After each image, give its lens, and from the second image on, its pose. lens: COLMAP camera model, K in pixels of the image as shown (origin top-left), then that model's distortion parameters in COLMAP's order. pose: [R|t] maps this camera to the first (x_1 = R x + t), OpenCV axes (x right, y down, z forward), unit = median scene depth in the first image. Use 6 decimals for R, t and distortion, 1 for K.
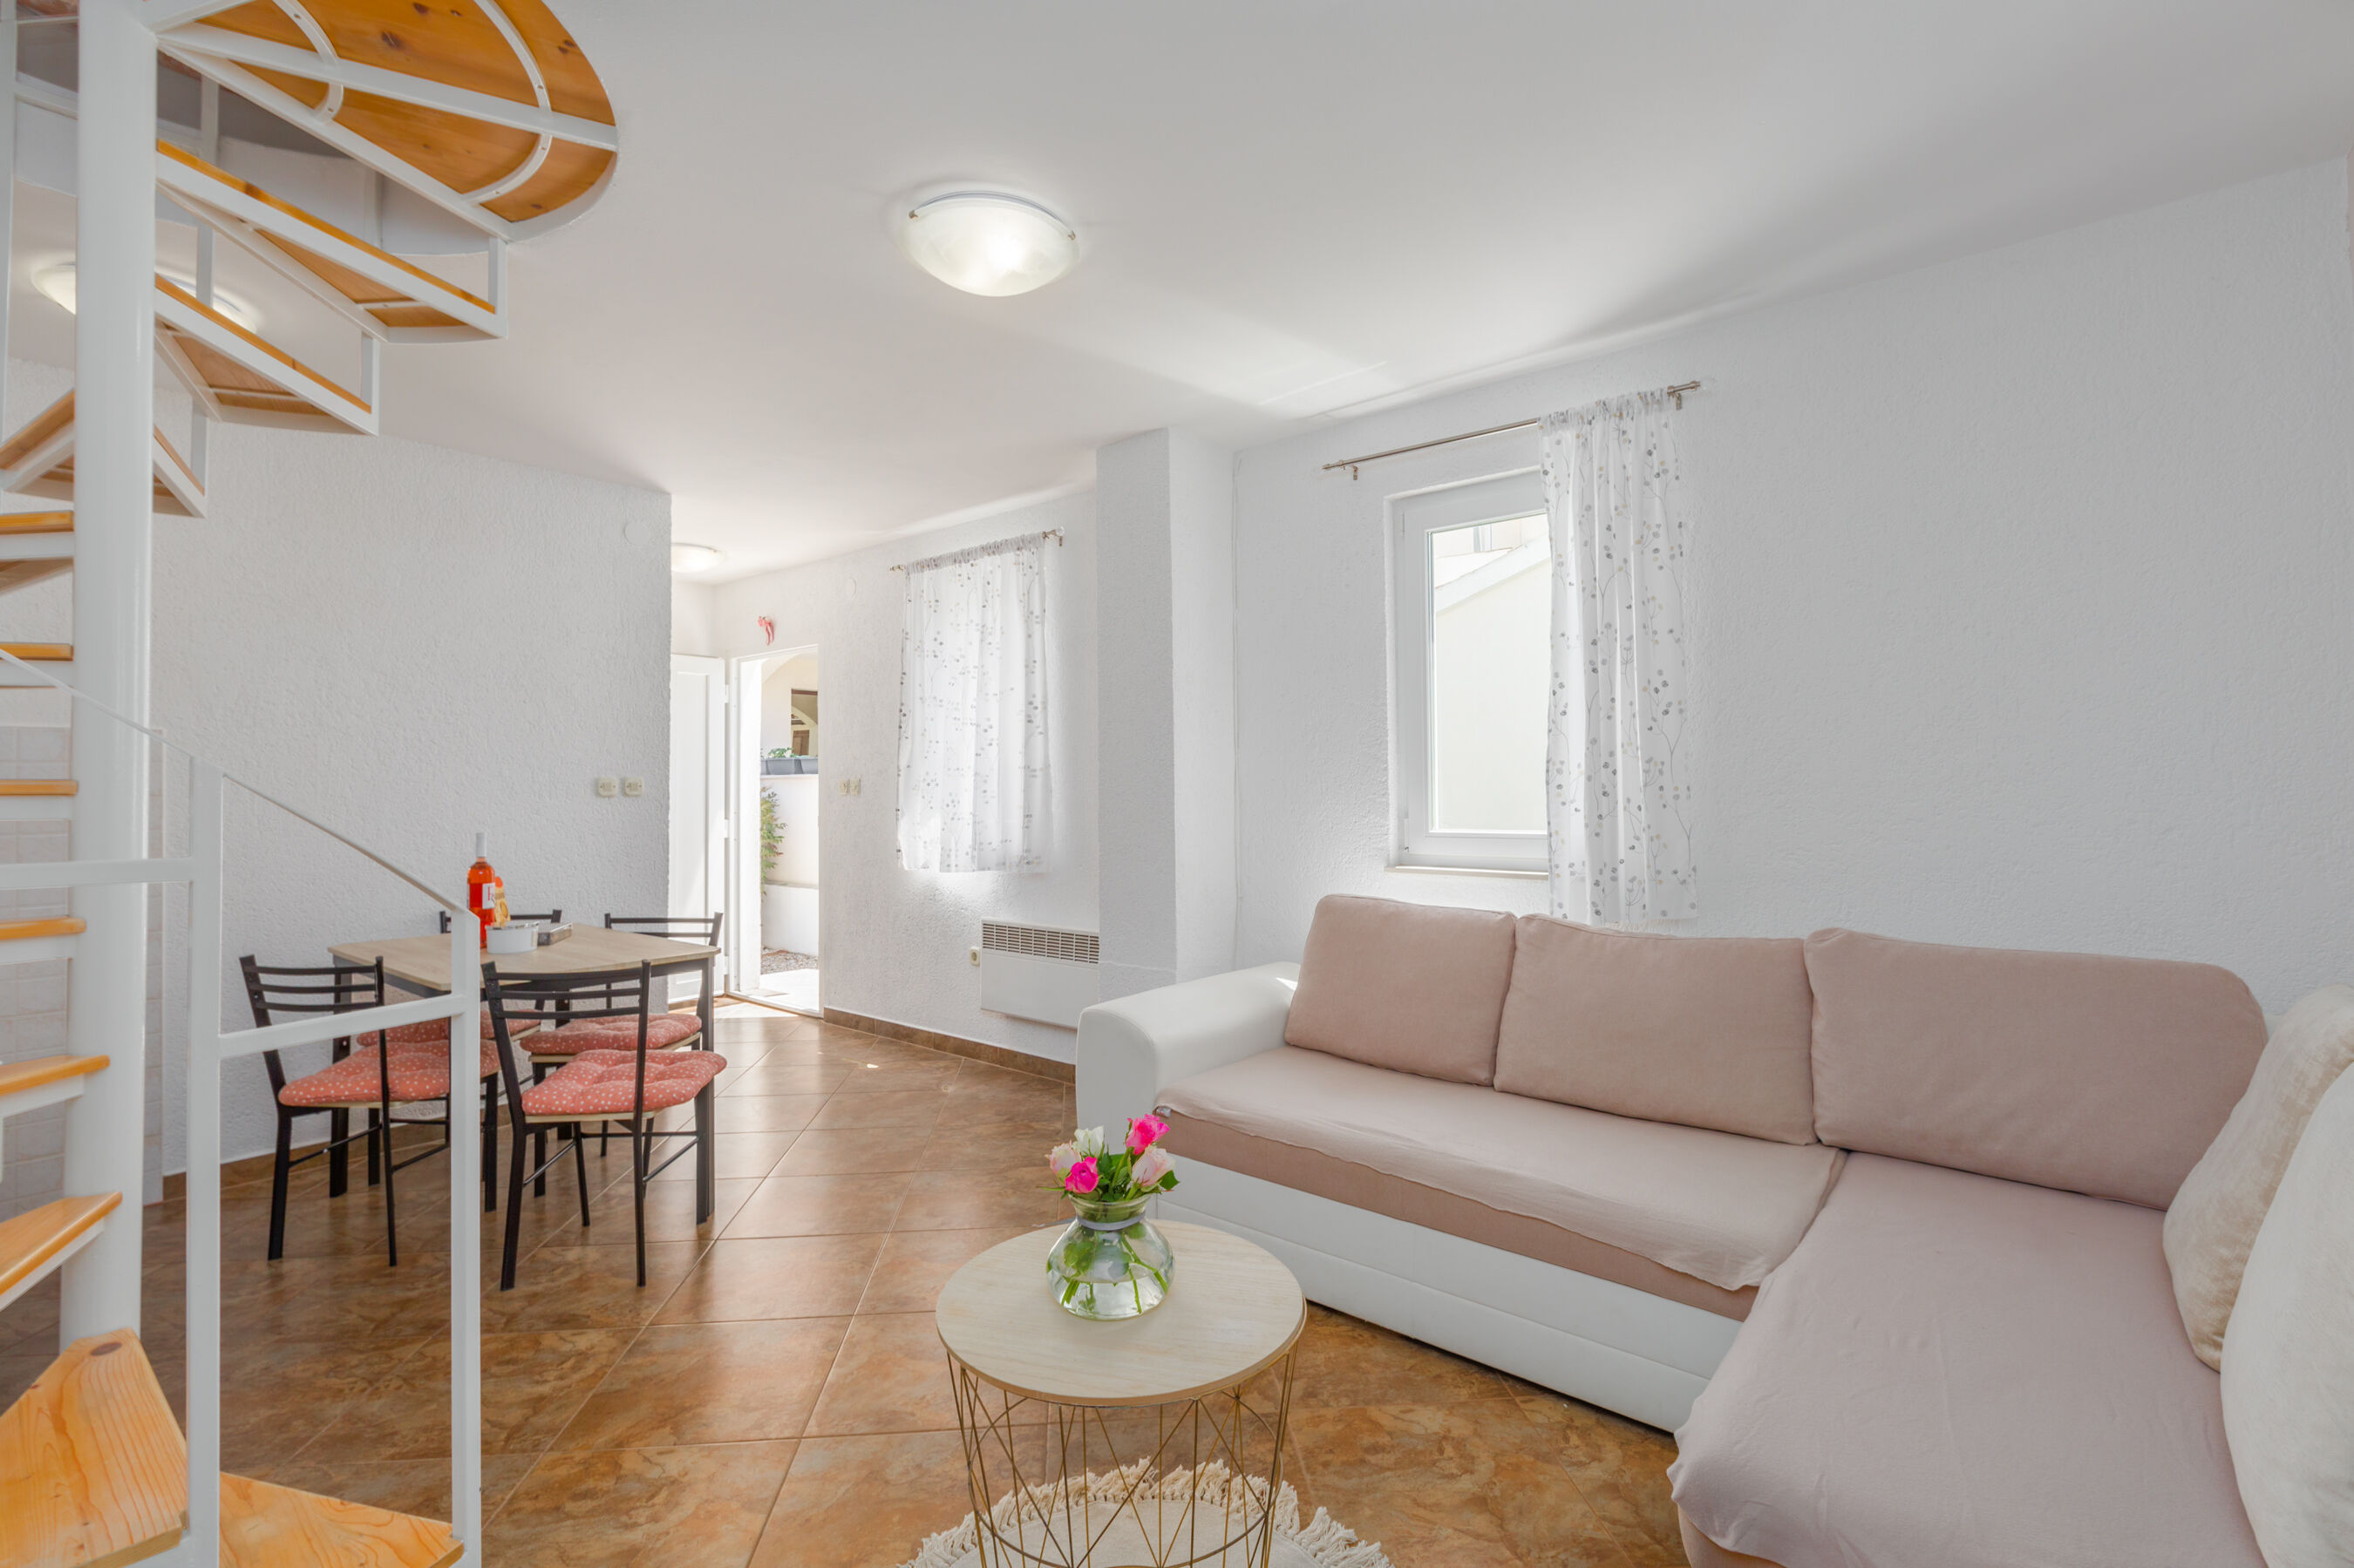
lens RADIAL K [[1055.3, 0, 1178.2], [0, 1055.3, 770.1], [0, 0, 1]] dist [0.004664, -0.003320]
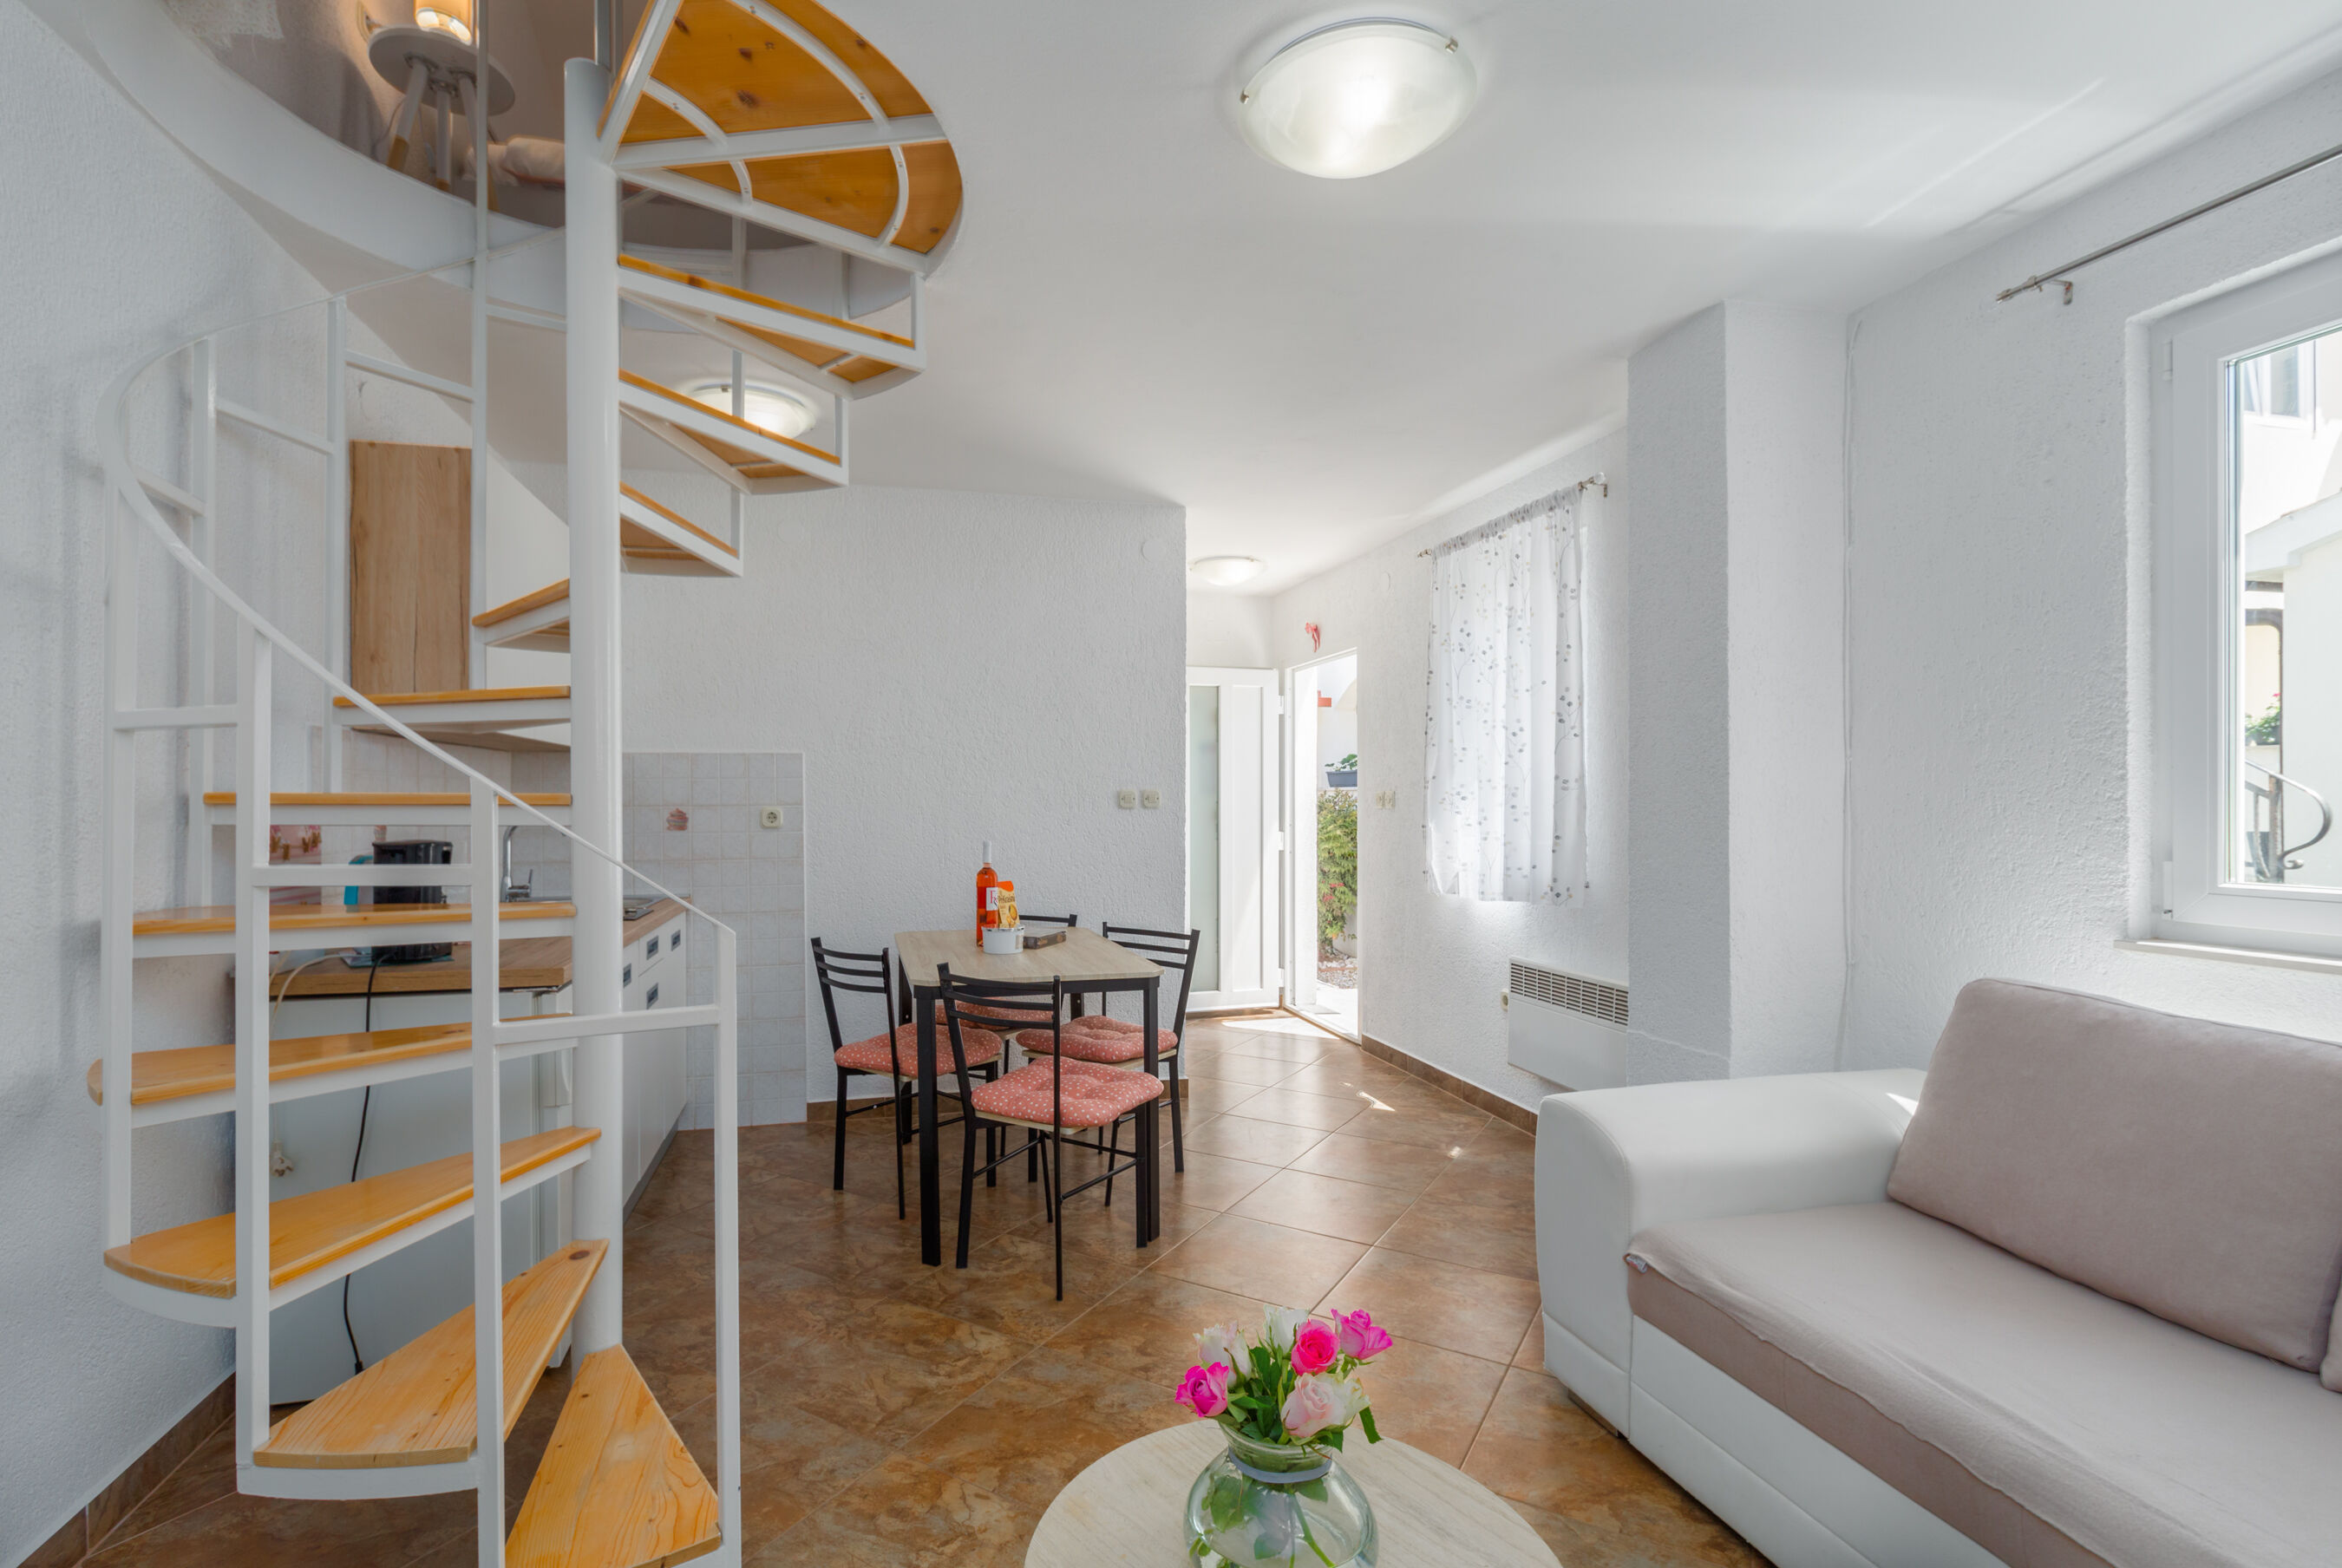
lens RADIAL K [[1049.9, 0, 1204.4], [0, 1049.9, 807.1], [0, 0, 1]] dist [0.004664, -0.003320]
pose [[0.801518, 0.010905, -0.597871, 0.155161], [0.004256, 0.999704, 0.023940, -0.000974], [0.597955, -0.021733, 0.801235, 0.239444]]
